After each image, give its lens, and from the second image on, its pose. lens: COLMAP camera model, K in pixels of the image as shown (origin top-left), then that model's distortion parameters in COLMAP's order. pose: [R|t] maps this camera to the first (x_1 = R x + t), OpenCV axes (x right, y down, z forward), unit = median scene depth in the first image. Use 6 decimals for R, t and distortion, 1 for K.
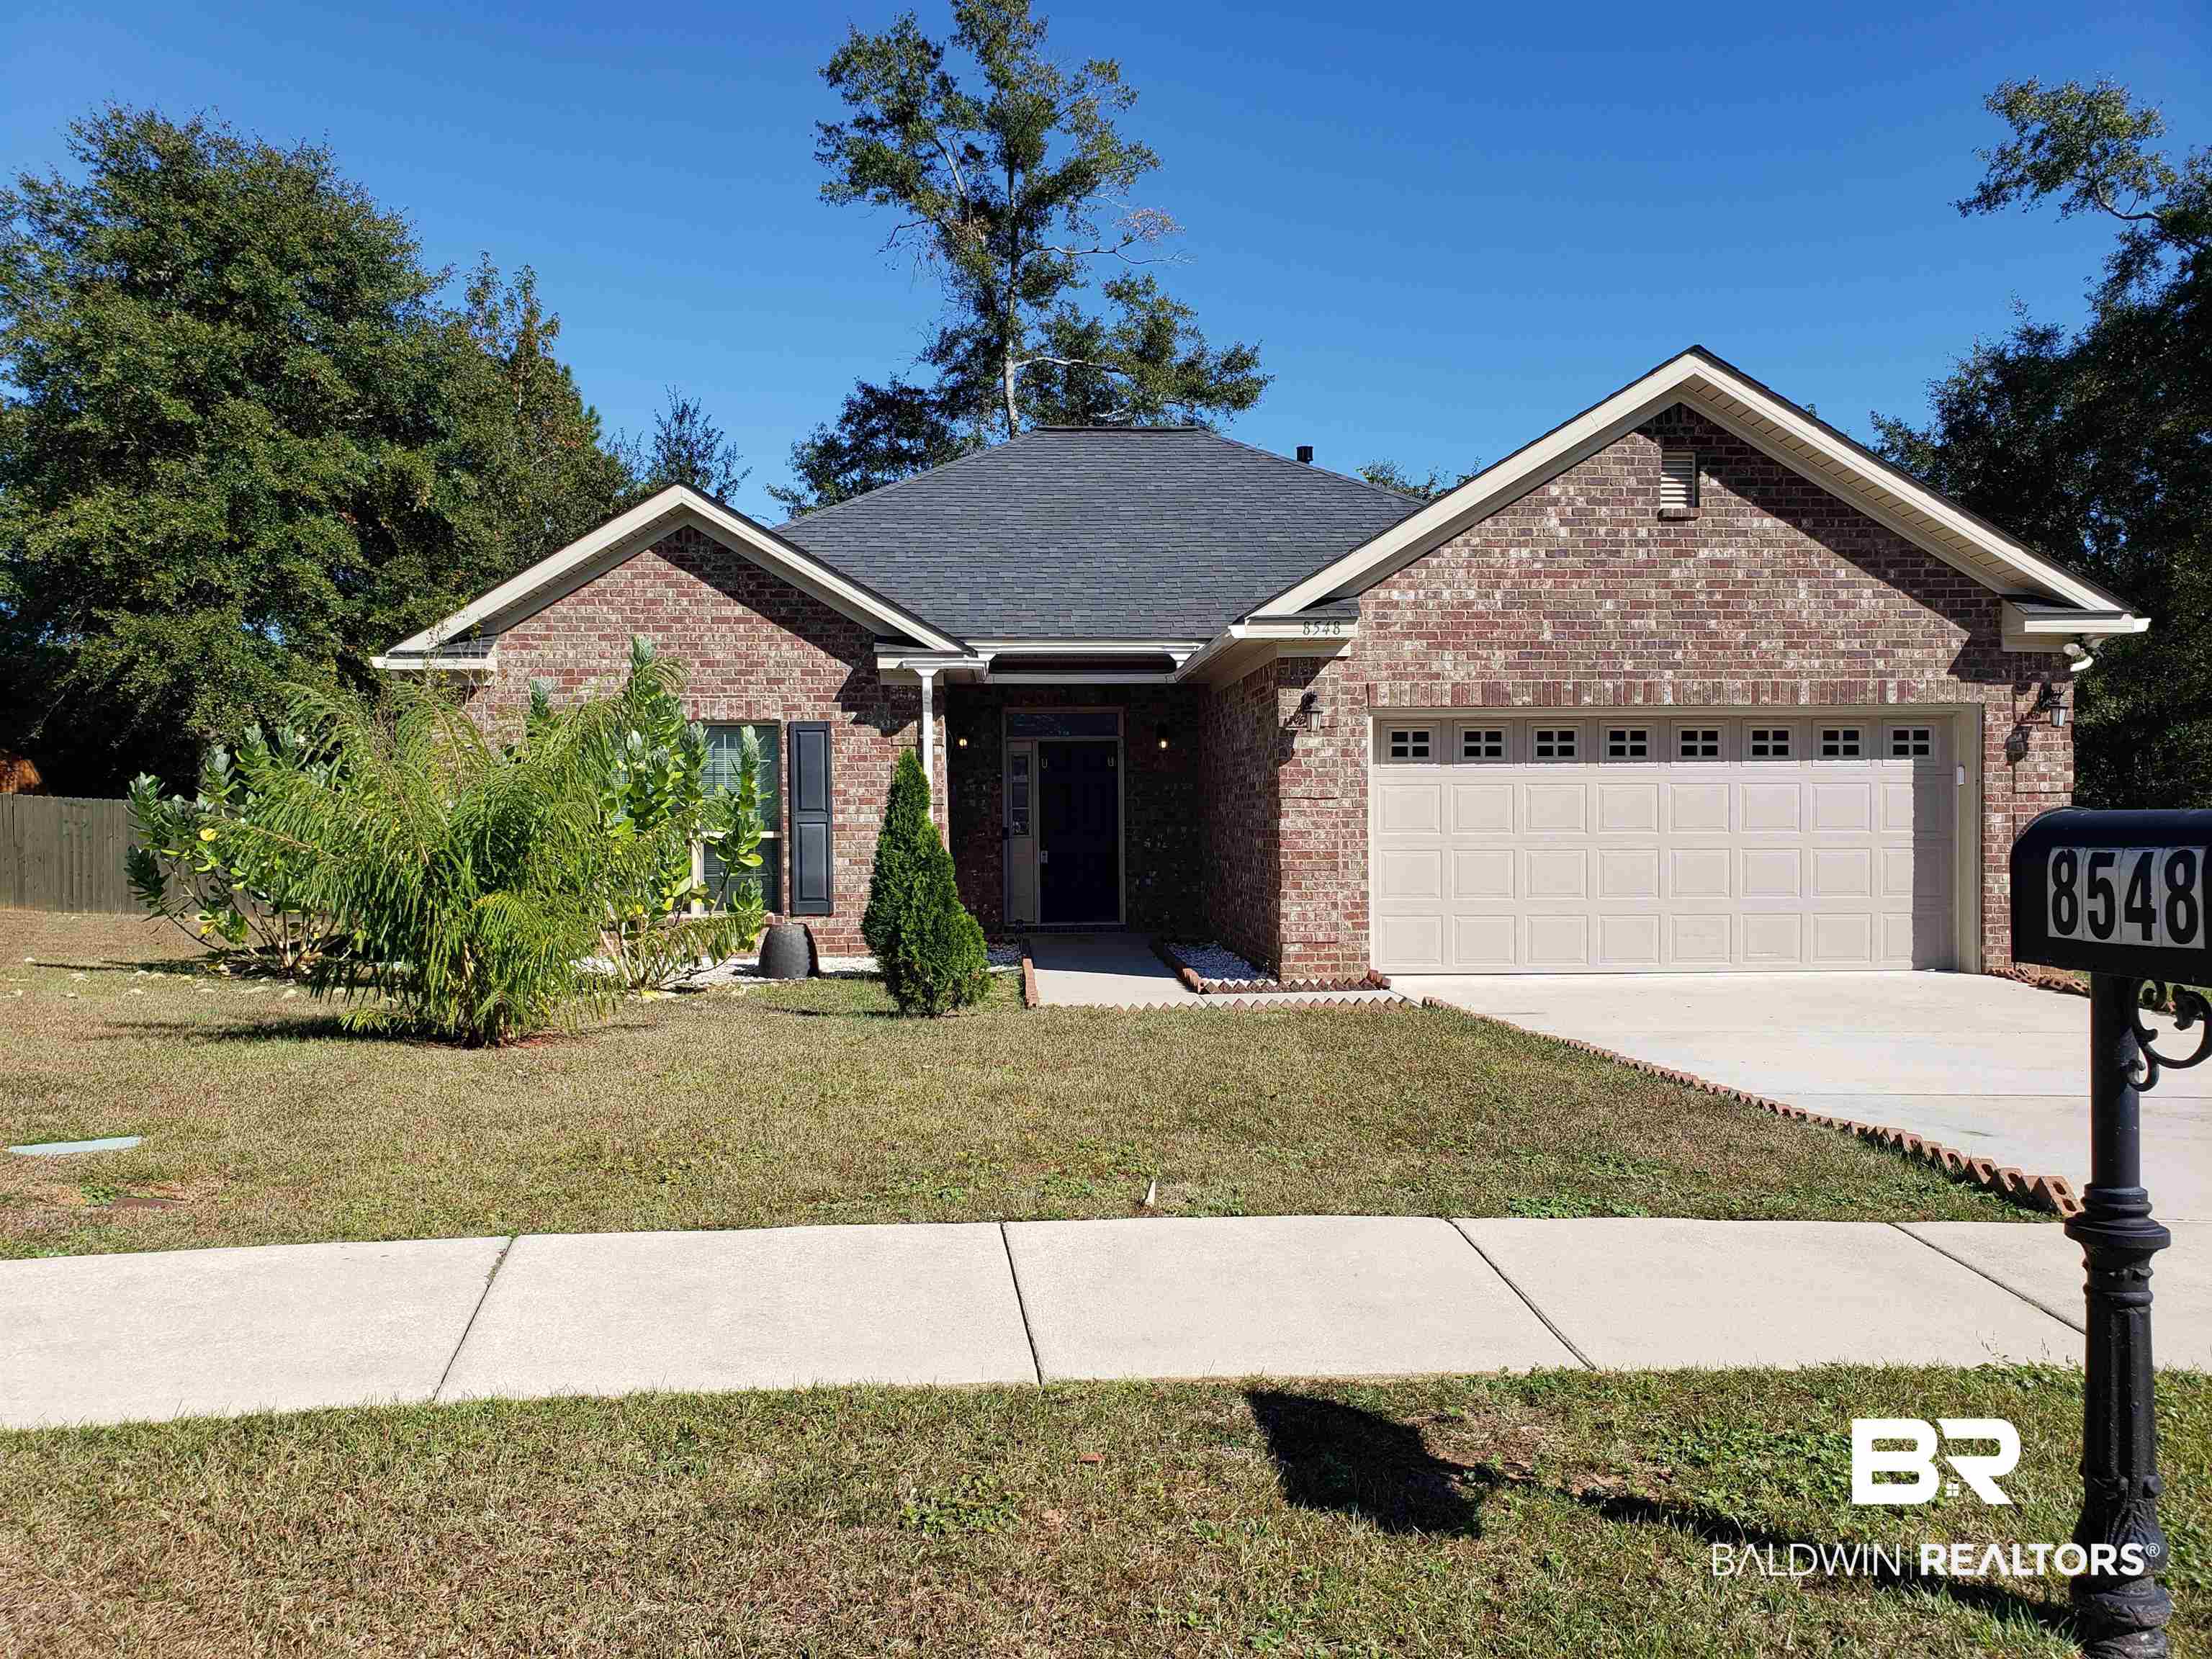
lens RADIAL K [[1690.3, 0, 1120.6], [0, 1690.3, 829.2], [0, 0, 1]] dist [0.074402, -0.096627]
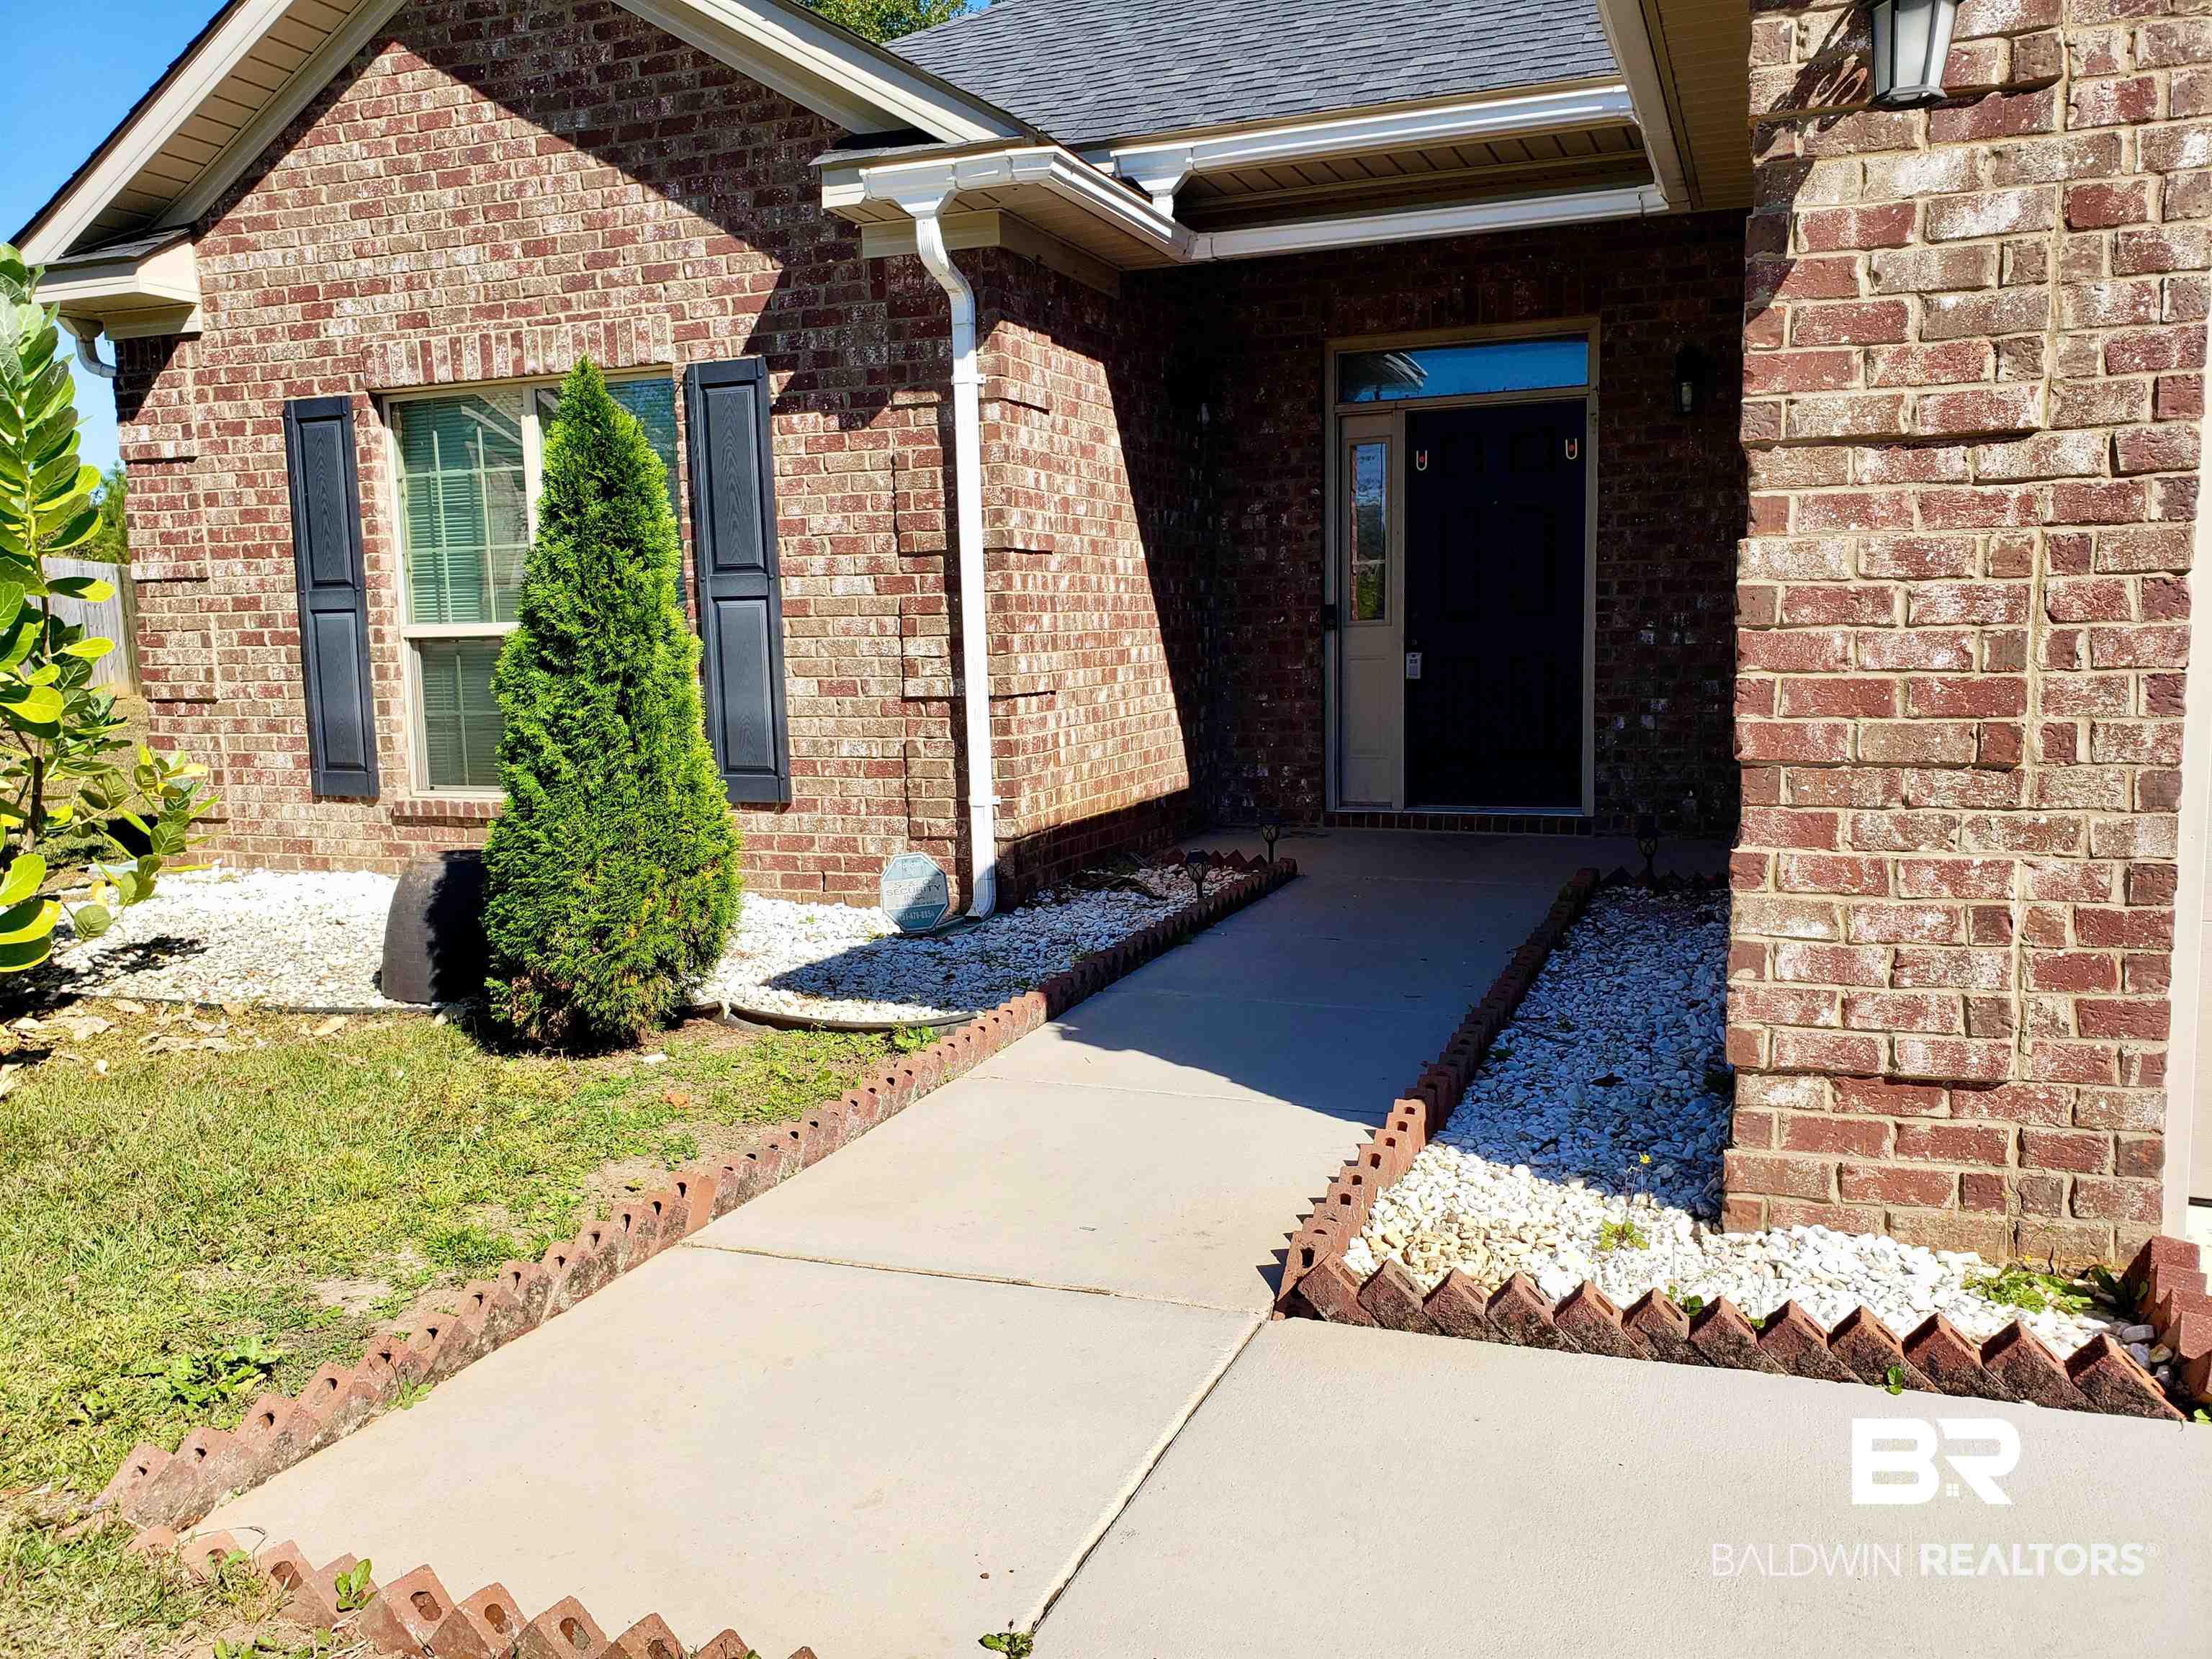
lens RADIAL K [[1690.3, 0, 1120.6], [0, 1690.3, 829.2], [0, 0, 1]] dist [0.074402, -0.096627]
pose [[0.904416, 0.040202, -0.424753, 0.113194], [0.014263, 0.992145, 0.124274, 0.002873], [0.426413, -0.118454, 0.896739, 0.719957]]
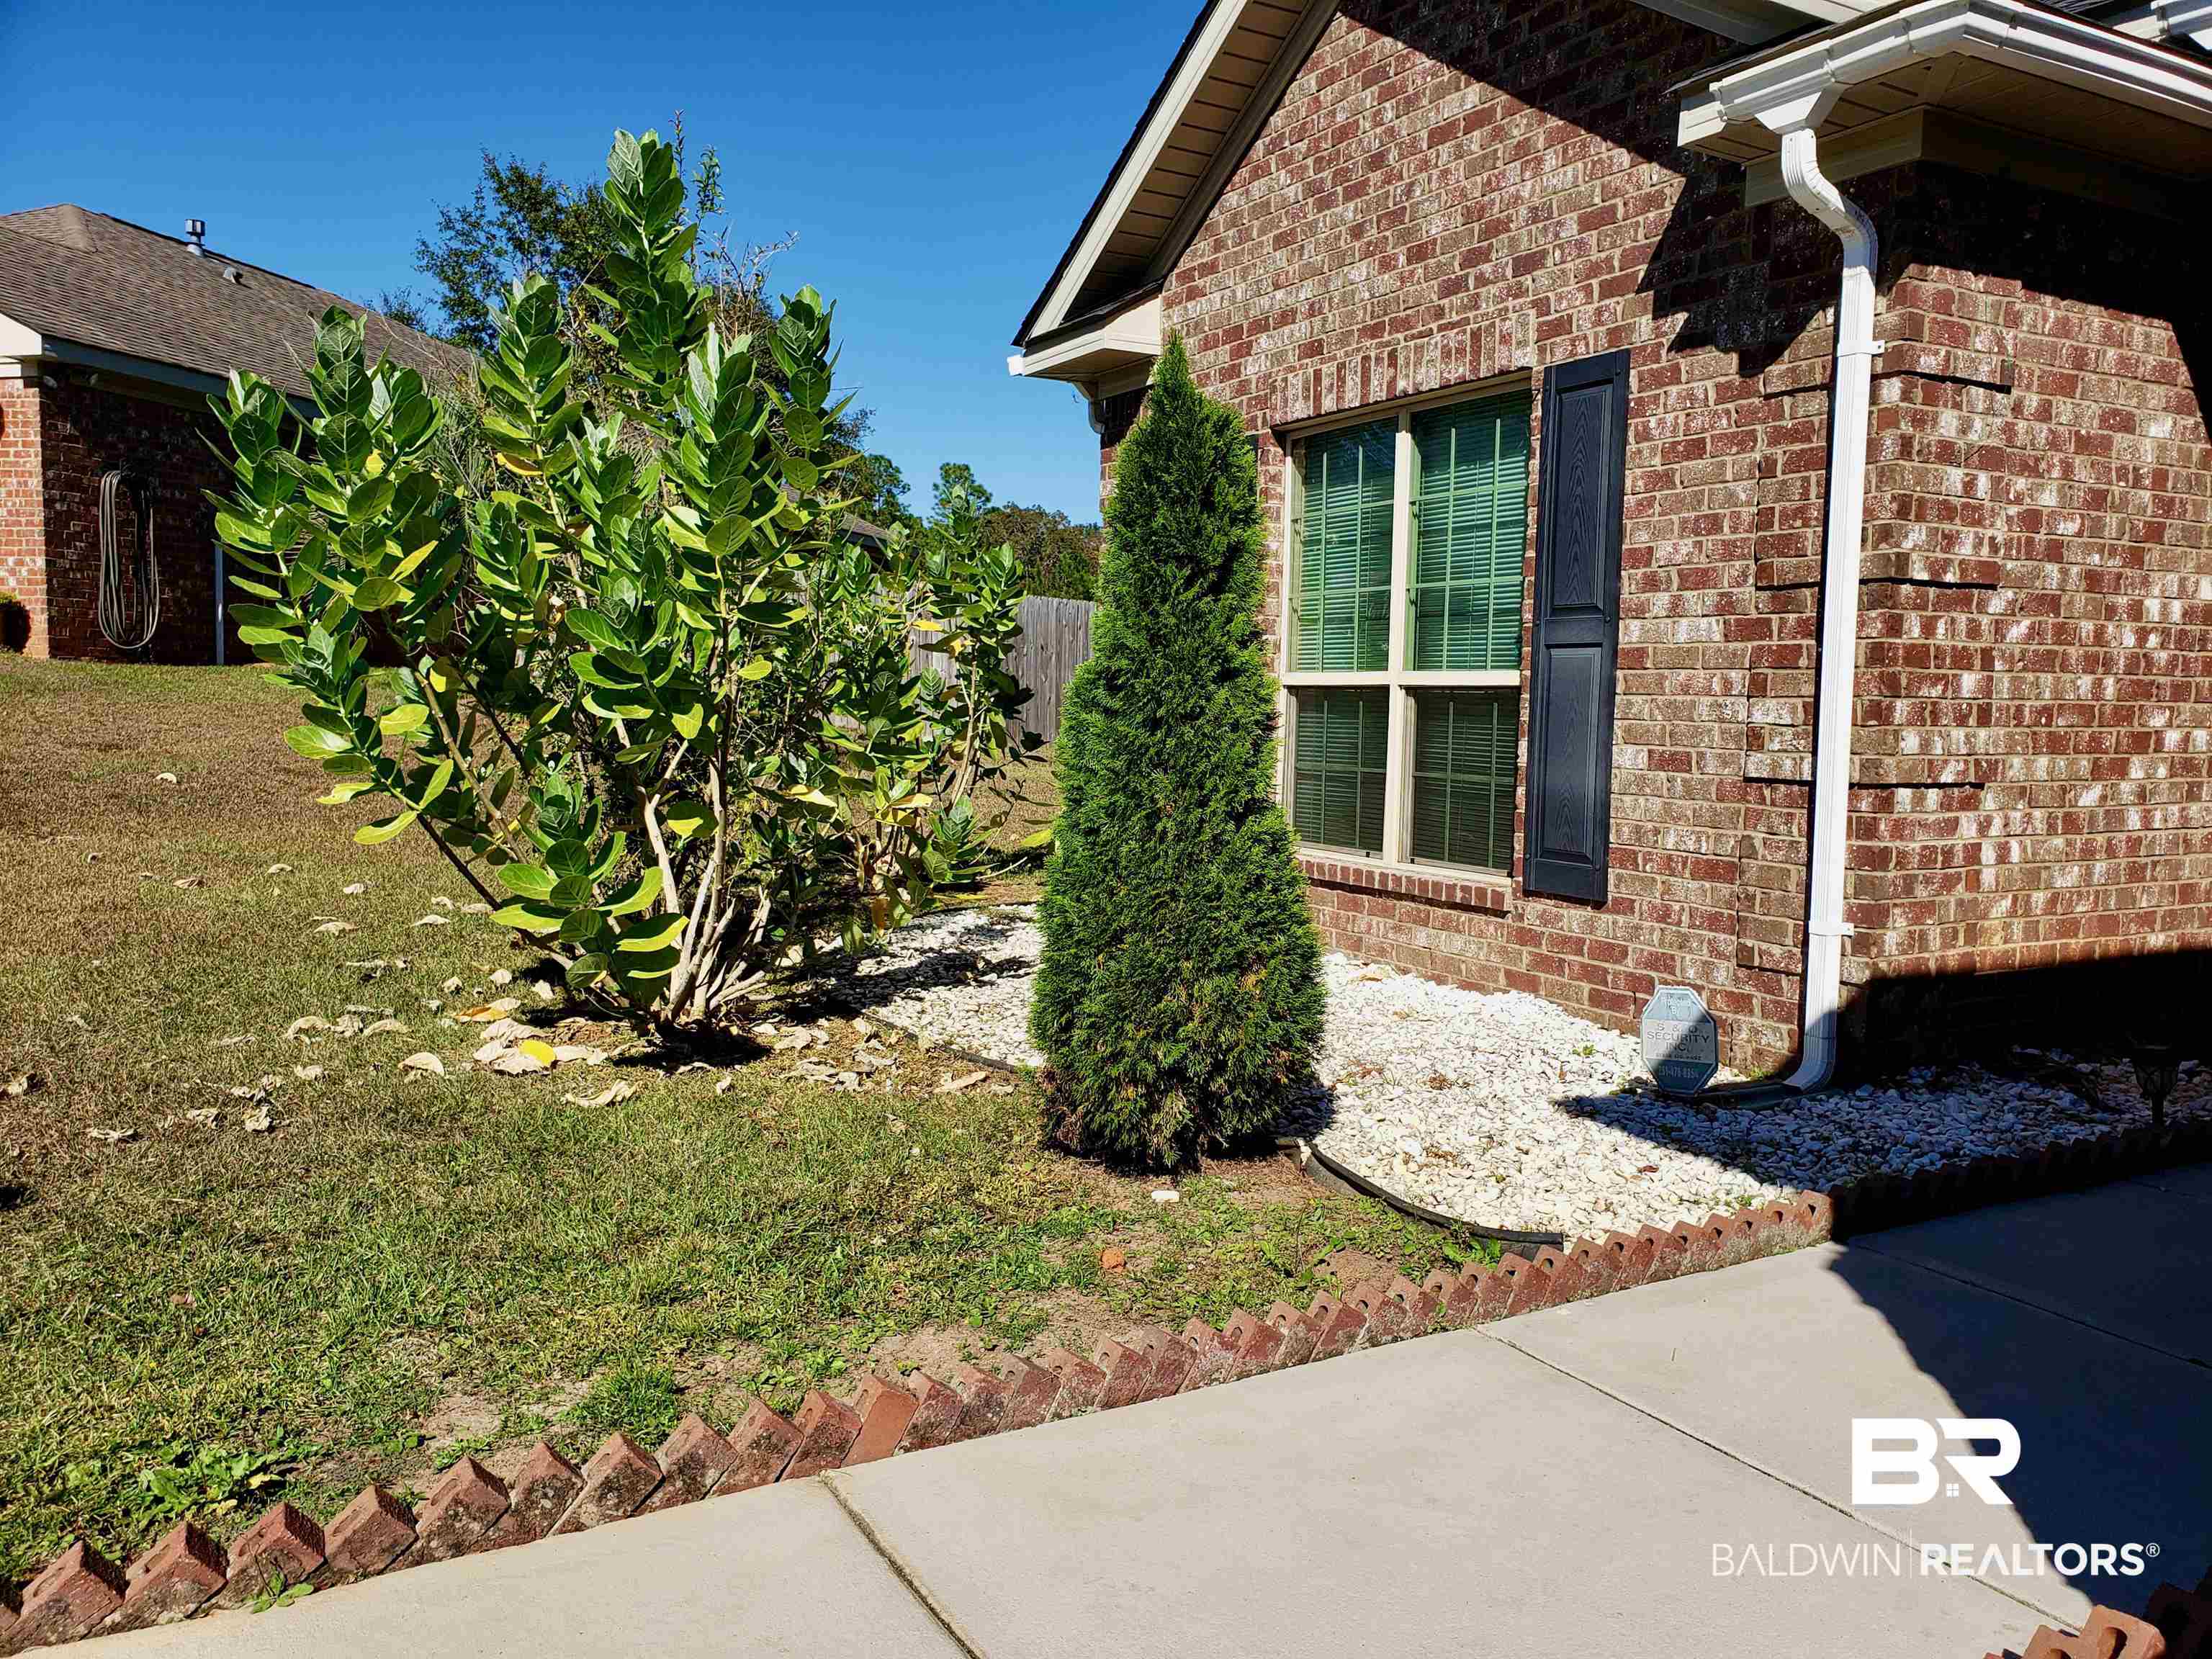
lens RADIAL K [[1719.4, 0, 1141.9], [0, 1719.4, 840.3], [0, 0, 1]] dist [0.007146, 0.012011]
pose [[0.438327, 0.094376, -0.893847, 0.125623], [-0.023814, 0.995342, 0.093414, 0.006597], [0.898500, -0.019660, 0.438533, 0.854353]]
